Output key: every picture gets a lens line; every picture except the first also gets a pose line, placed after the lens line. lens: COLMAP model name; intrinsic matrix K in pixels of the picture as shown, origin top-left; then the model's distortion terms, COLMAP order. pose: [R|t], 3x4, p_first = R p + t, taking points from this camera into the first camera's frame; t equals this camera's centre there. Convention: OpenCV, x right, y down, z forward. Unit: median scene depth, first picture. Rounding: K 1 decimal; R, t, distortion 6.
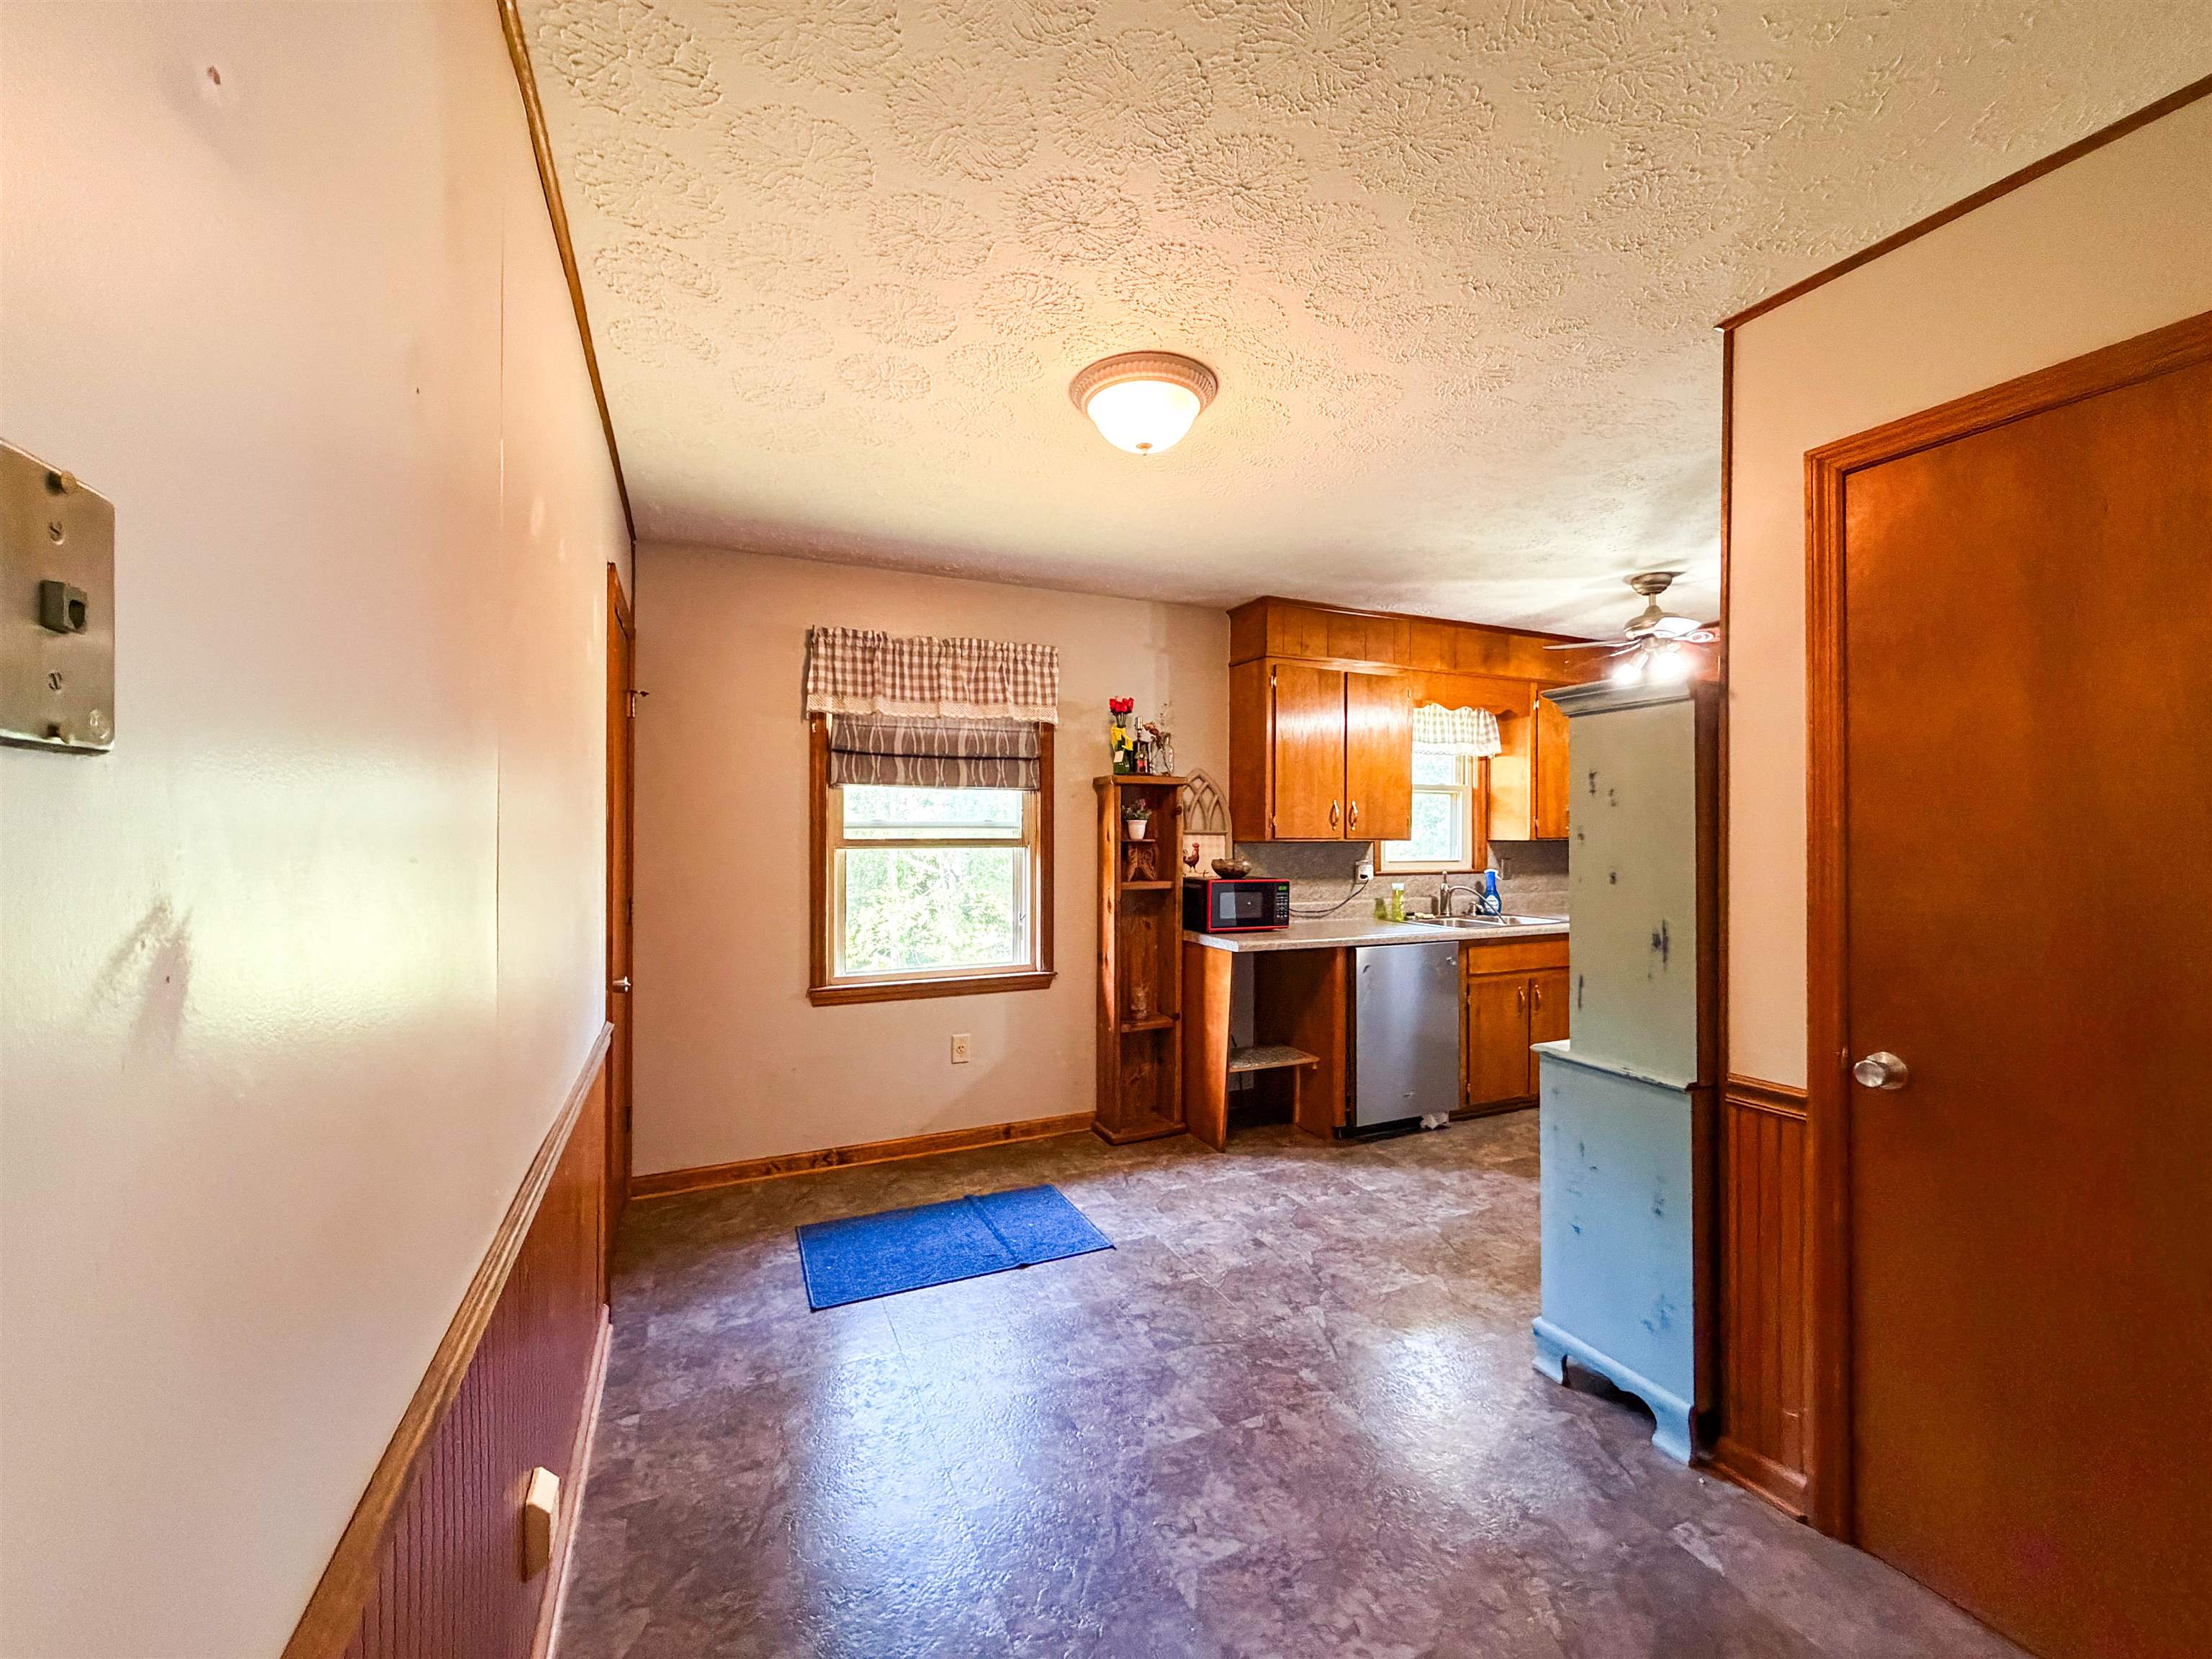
lens RADIAL K [[883.9, 0, 1107.4], [0, 883.9, 834.8], [0, 0, 1]] dist [0.002724, 0.000030]
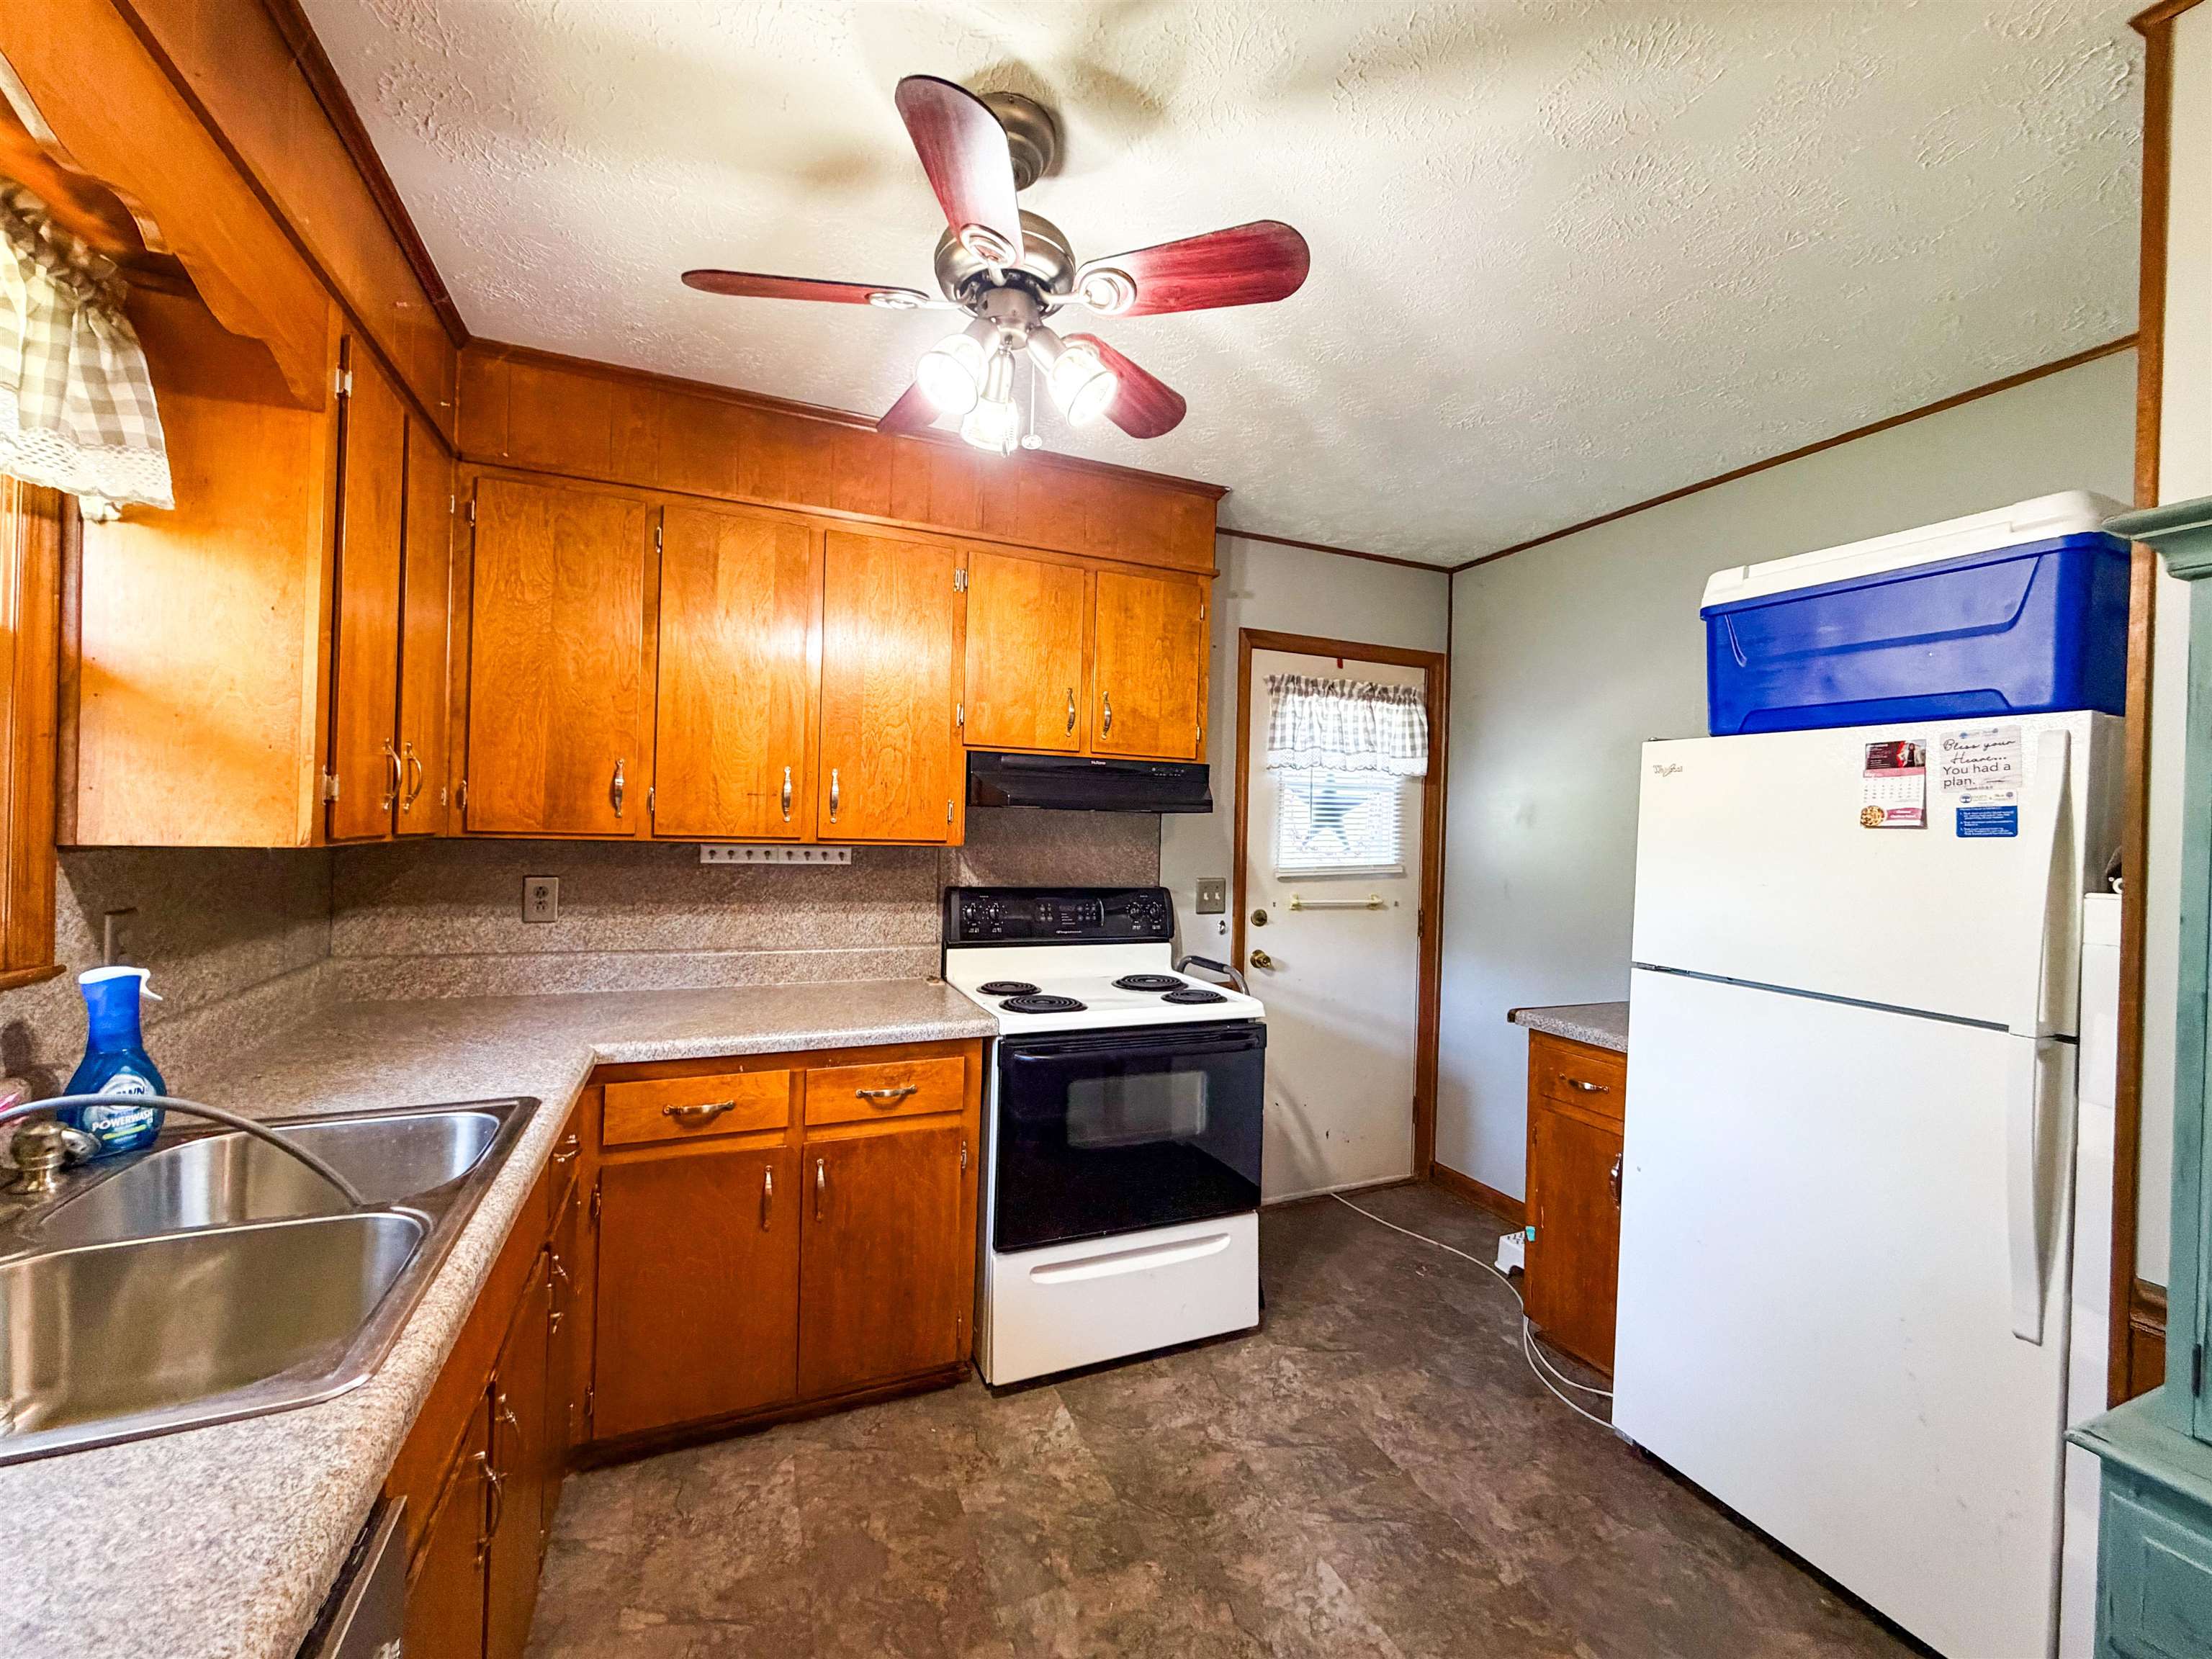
lens RADIAL K [[883.9, 0, 1101.9], [0, 883.9, 827.2], [0, 0, 1]] dist [0.002724, 0.000030]
pose [[0.027904, 0.000725, 0.999610, 0.205004], [-0.023519, 0.999723, -0.000069, -0.006604], [-0.999334, -0.023508, 0.027913, 0.754109]]
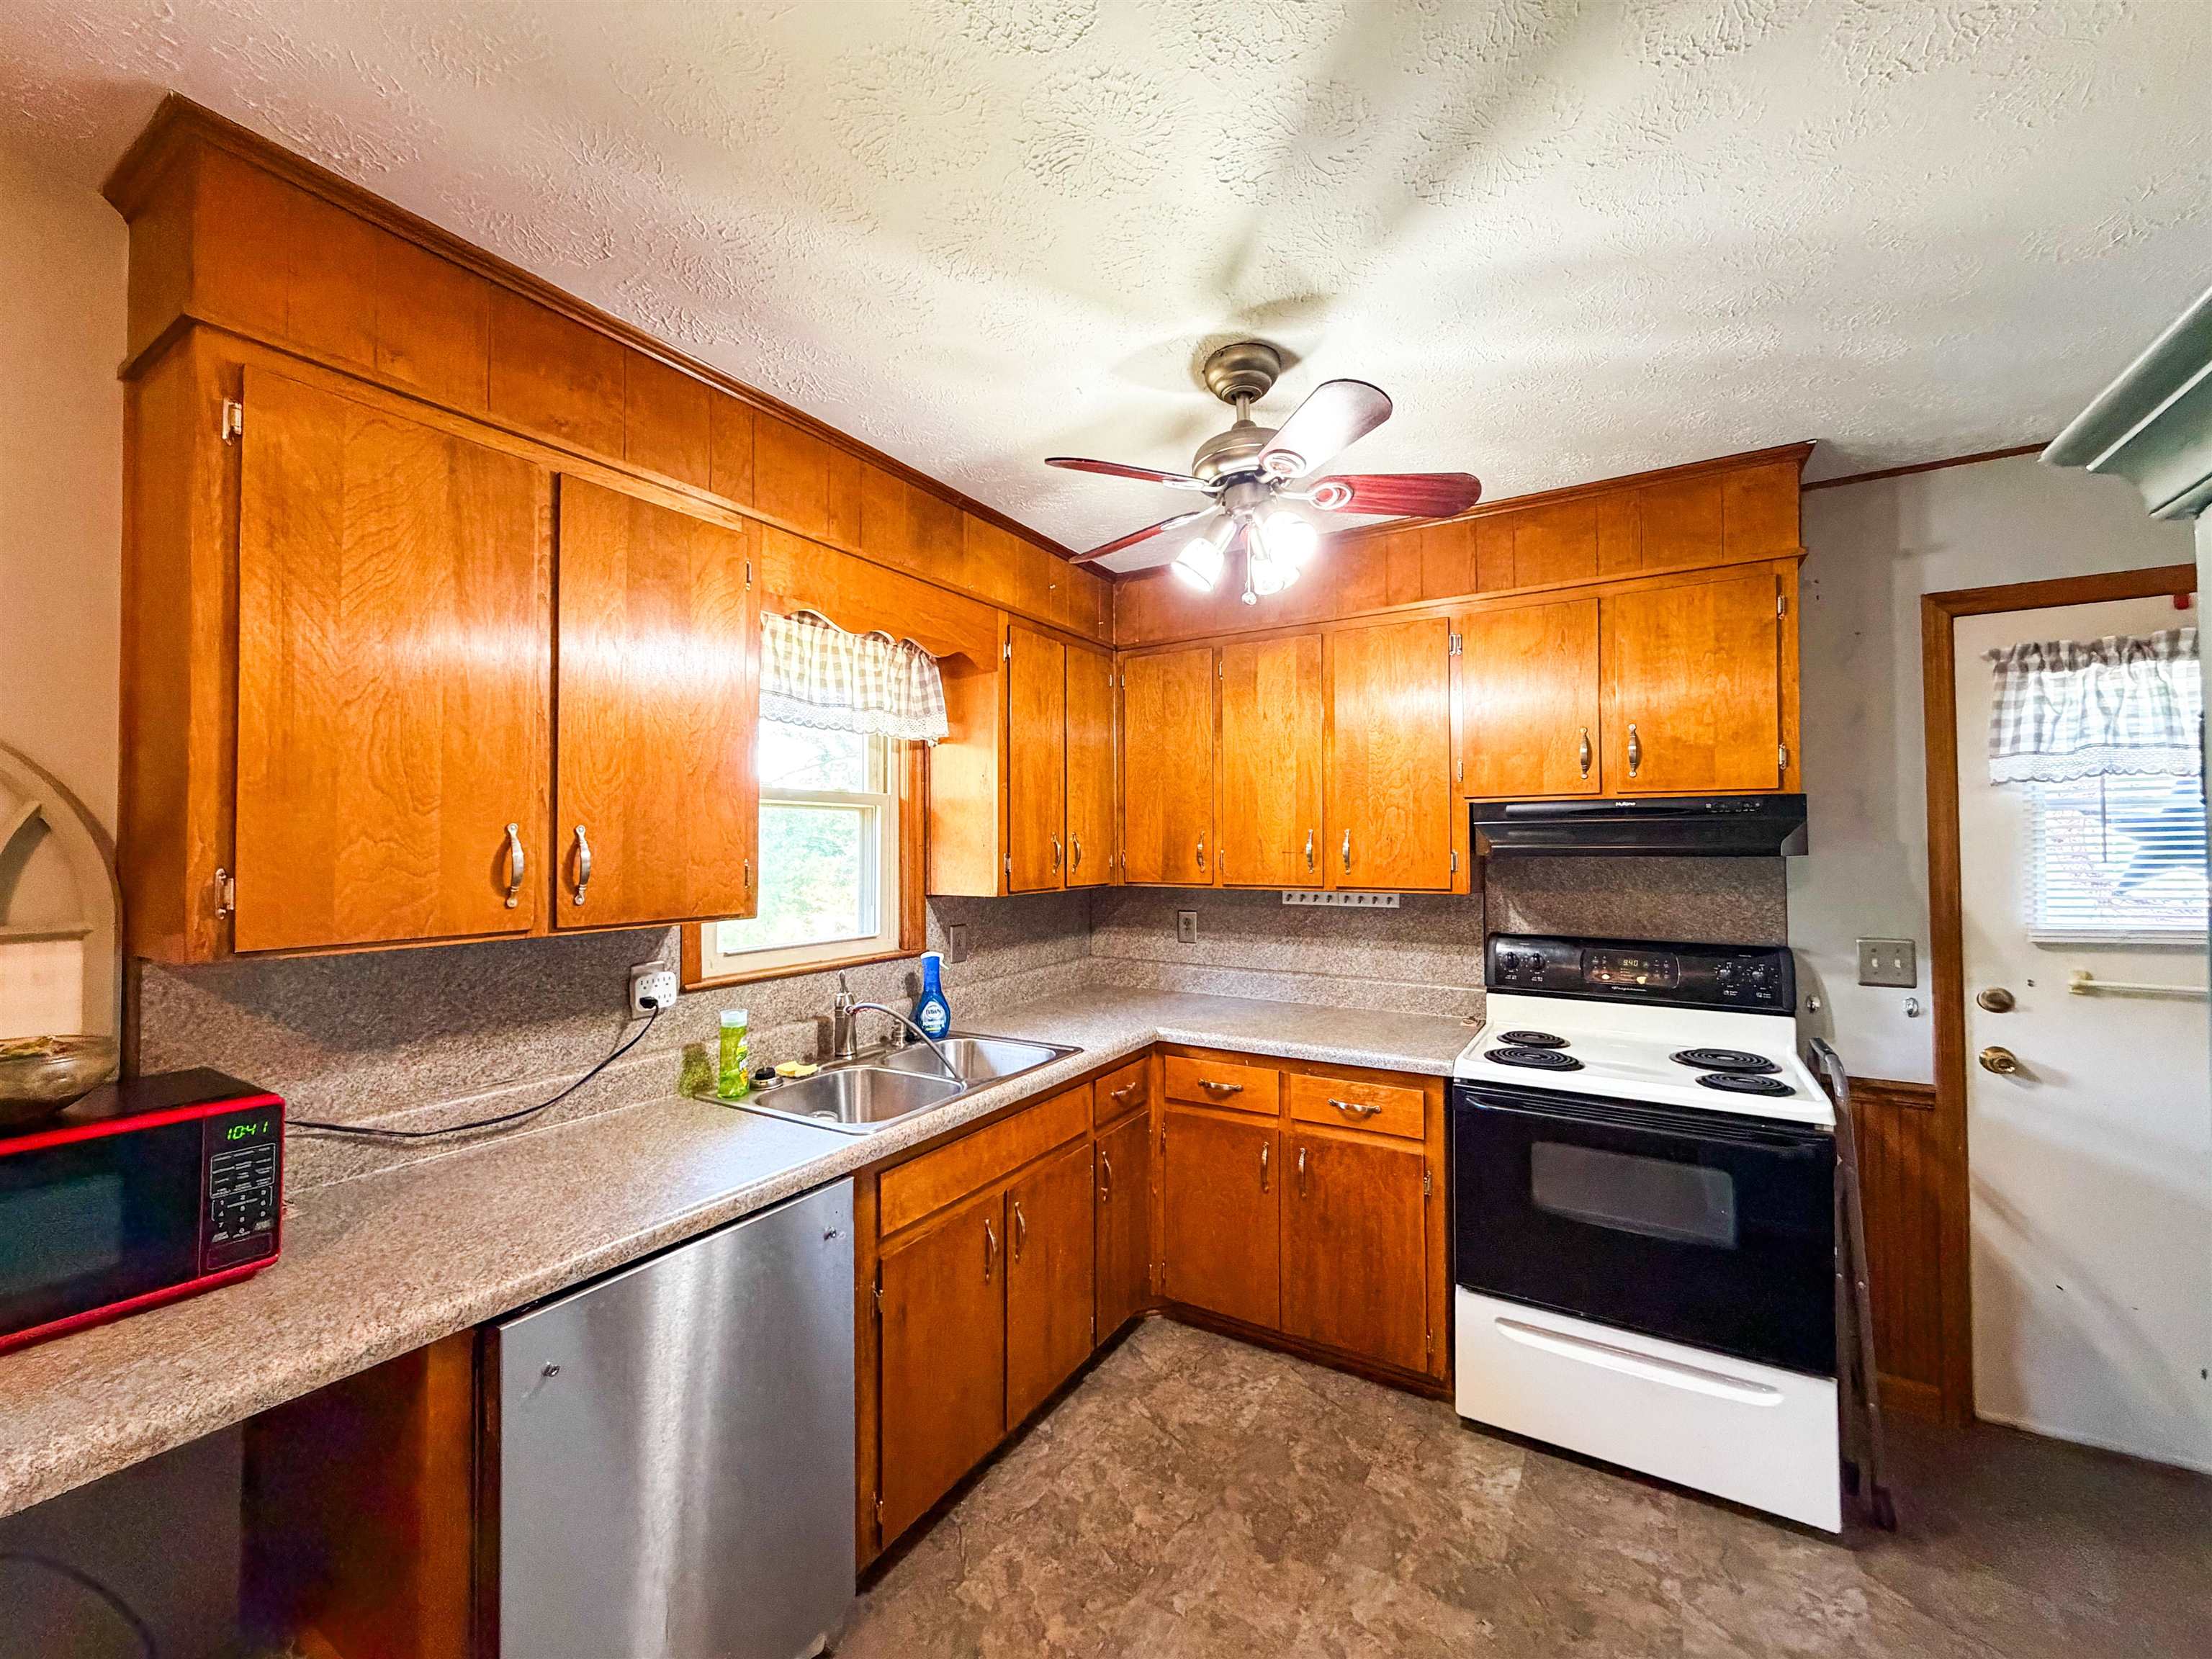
lens RADIAL K [[883.9, 0, 1103.1], [0, 883.9, 825.6], [0, 0, 1]] dist [0.002724, 0.000030]
pose [[0.829054, 0.005489, 0.559141, 0.230990], [0.007492, 0.999753, -0.020923, -0.026578], [-0.559118, 0.021535, 0.828808, 0.521717]]
